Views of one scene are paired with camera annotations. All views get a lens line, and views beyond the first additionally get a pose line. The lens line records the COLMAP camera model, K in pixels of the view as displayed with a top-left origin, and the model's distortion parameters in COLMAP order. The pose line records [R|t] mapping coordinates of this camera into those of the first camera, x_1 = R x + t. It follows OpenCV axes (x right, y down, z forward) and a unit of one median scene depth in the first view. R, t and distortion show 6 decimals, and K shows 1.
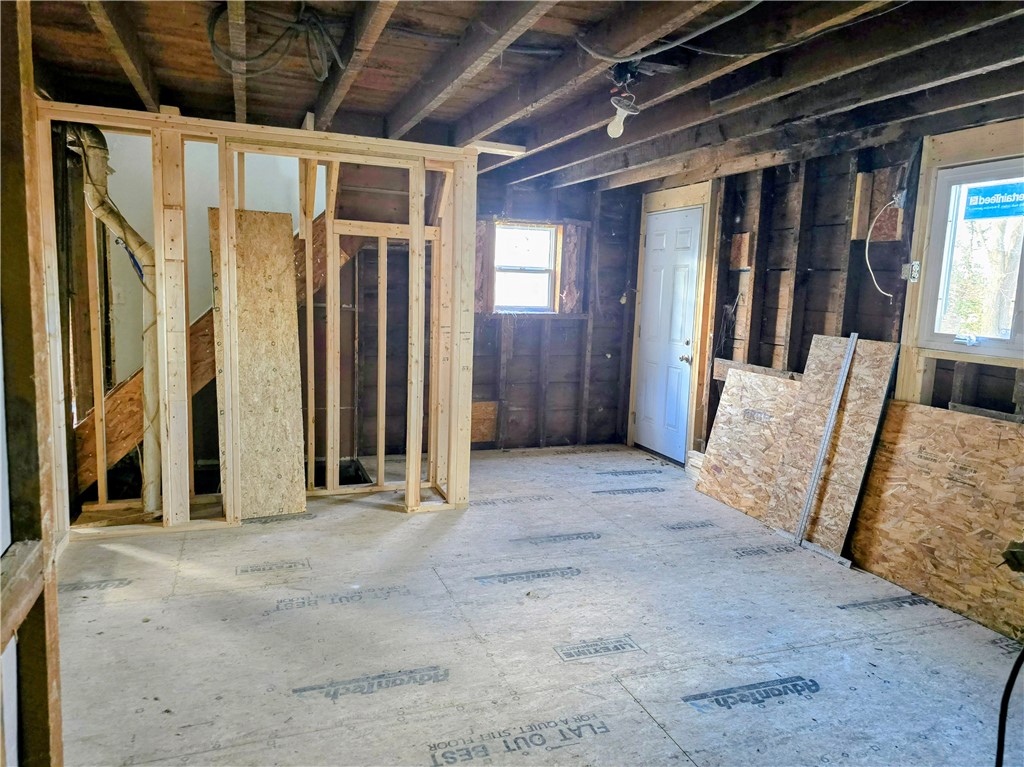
lens RADIAL K [[708.6, 0, 513.2], [0, 708.6, 375.9], [0, 0, 1]] dist [0.049083, -0.054888]
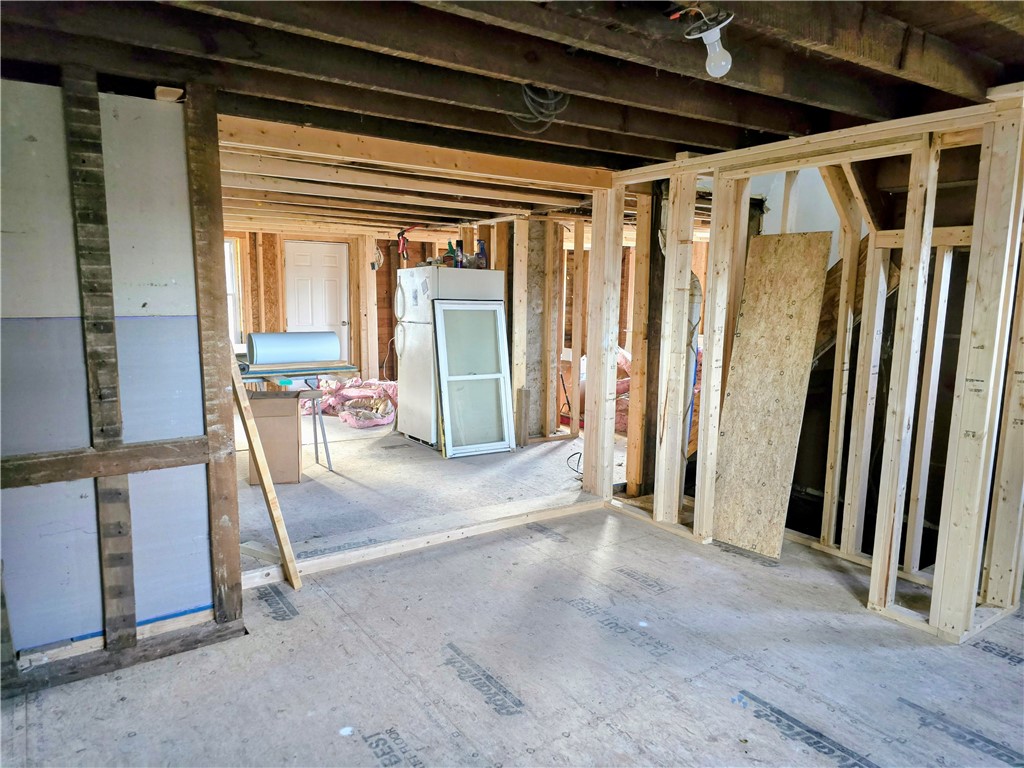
lens RADIAL K [[674.9, 0, 512.0], [0, 674.9, 384.0], [0, 0, 1]] dist [0.052101, -0.047243]
pose [[0.262914, 0.101172, -0.959500, 0.453558], [-0.128739, 0.989273, 0.069035, -0.049403], [0.956192, 0.105375, 0.273119, 0.434957]]
